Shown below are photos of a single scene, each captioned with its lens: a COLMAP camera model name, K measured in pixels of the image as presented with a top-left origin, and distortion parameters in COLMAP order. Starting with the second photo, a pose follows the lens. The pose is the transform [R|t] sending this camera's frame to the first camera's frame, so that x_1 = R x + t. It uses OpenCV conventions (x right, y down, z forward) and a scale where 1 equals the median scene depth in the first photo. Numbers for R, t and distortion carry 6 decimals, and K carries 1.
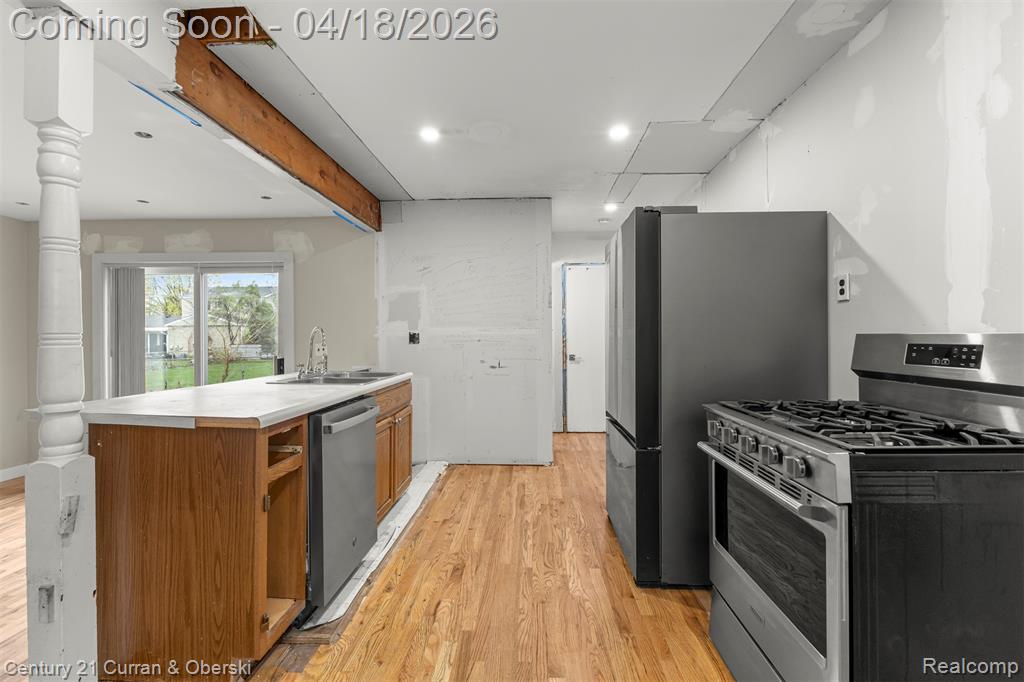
lens RADIAL K [[463.4, 0, 511.3], [0, 463.4, 339.0], [0, 0, 1]] dist [-0.002024, -0.001167]
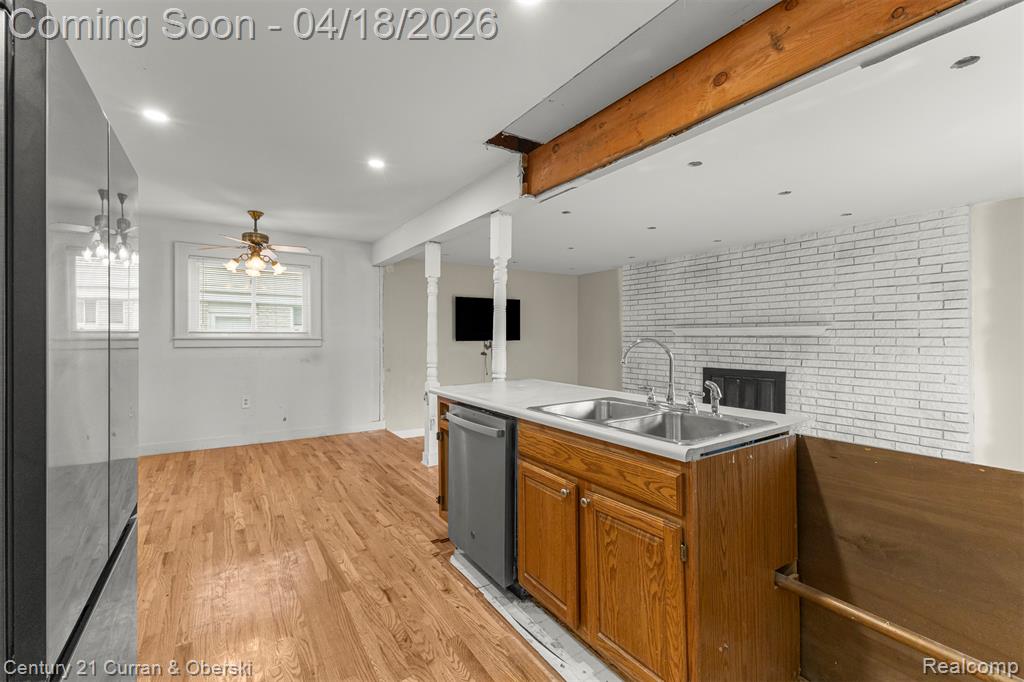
lens RADIAL K [[441.0, 0, 517.2], [0, 441.0, 339.0], [0, 0, 1]] dist [0.008573, -0.003289]
pose [[-0.803757, 0.005978, -0.594928, 0.141660], [0.000855, 0.999960, 0.008893, -0.029569], [0.594958, 0.006639, -0.803730, 1.332622]]
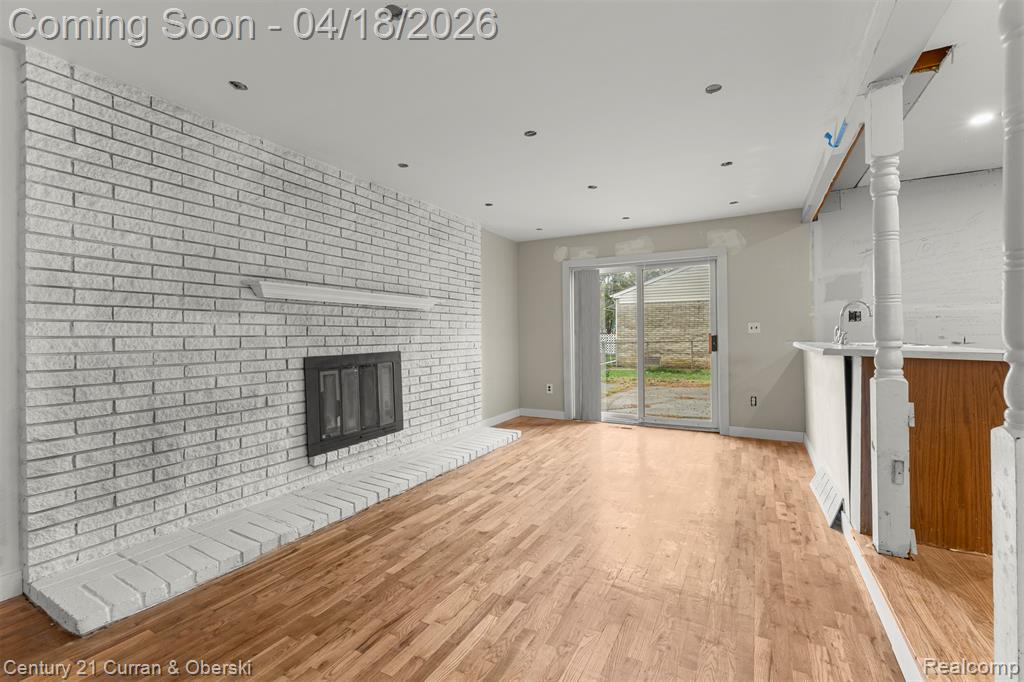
lens RADIAL K [[441.0, 0, 513.0], [0, 441.0, 335.0], [0, 0, 1]] dist [0.008573, -0.003289]
pose [[0.898892, -0.002922, -0.438160, -0.664893], [0.004316, 0.999988, 0.002184, 0.050929], [0.438148, -0.003855, 0.898895, -0.382370]]
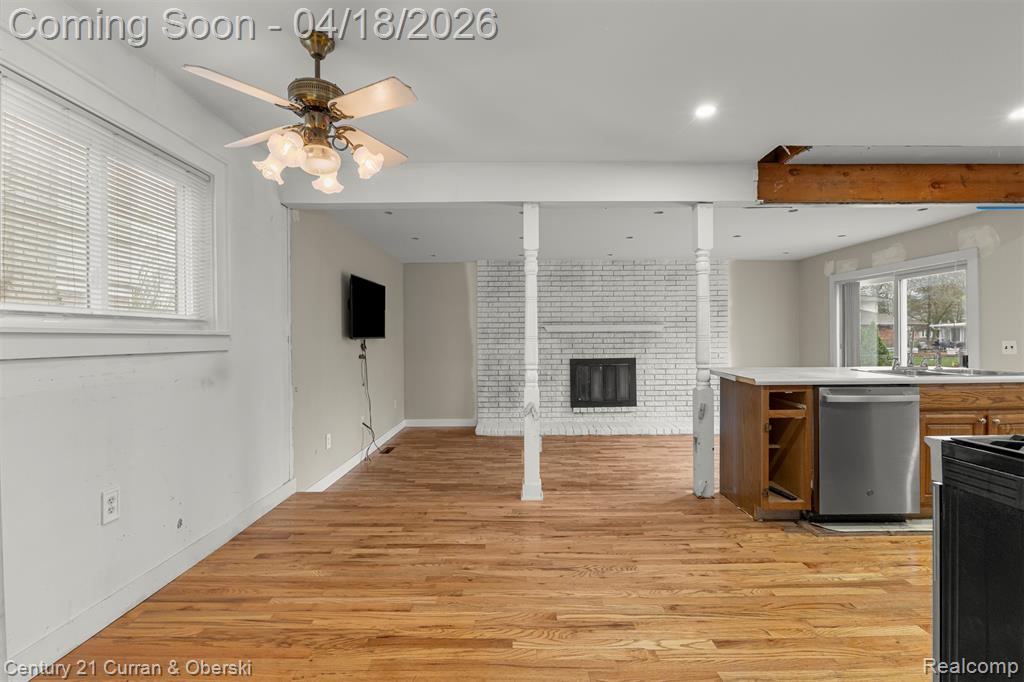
lens RADIAL K [[451.9, 0, 517.5], [0, 451.9, 339.0], [0, 0, 1]] dist [-0.006956, -0.000674]
pose [[0.053950, 0.005477, -0.998529, 0.606111], [0.006230, 0.999964, 0.005821, -0.007116], [0.998524, -0.006535, 0.053914, -0.040487]]
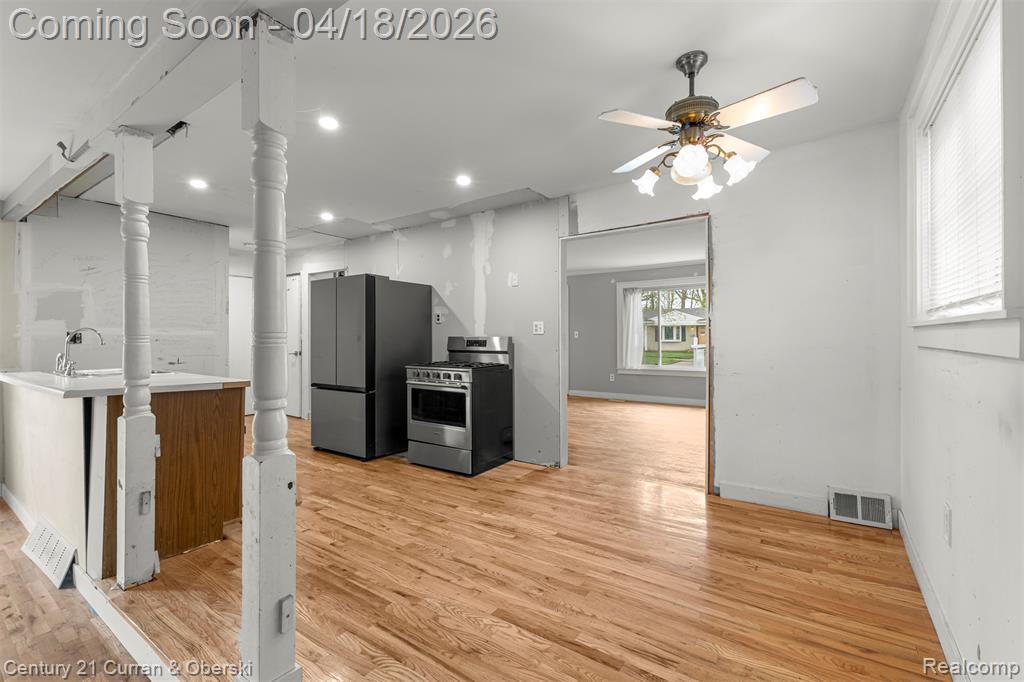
lens RADIAL K [[448.4, 0, 510.7], [0, 448.4, 332.9], [0, 0, 1]] dist [0.008710, -0.002243]
pose [[0.535057, 0.009872, 0.844758, -0.733886], [0.001490, 0.999919, -0.012629, 0.000983], [-0.844815, 0.008016, 0.534999, -0.410143]]
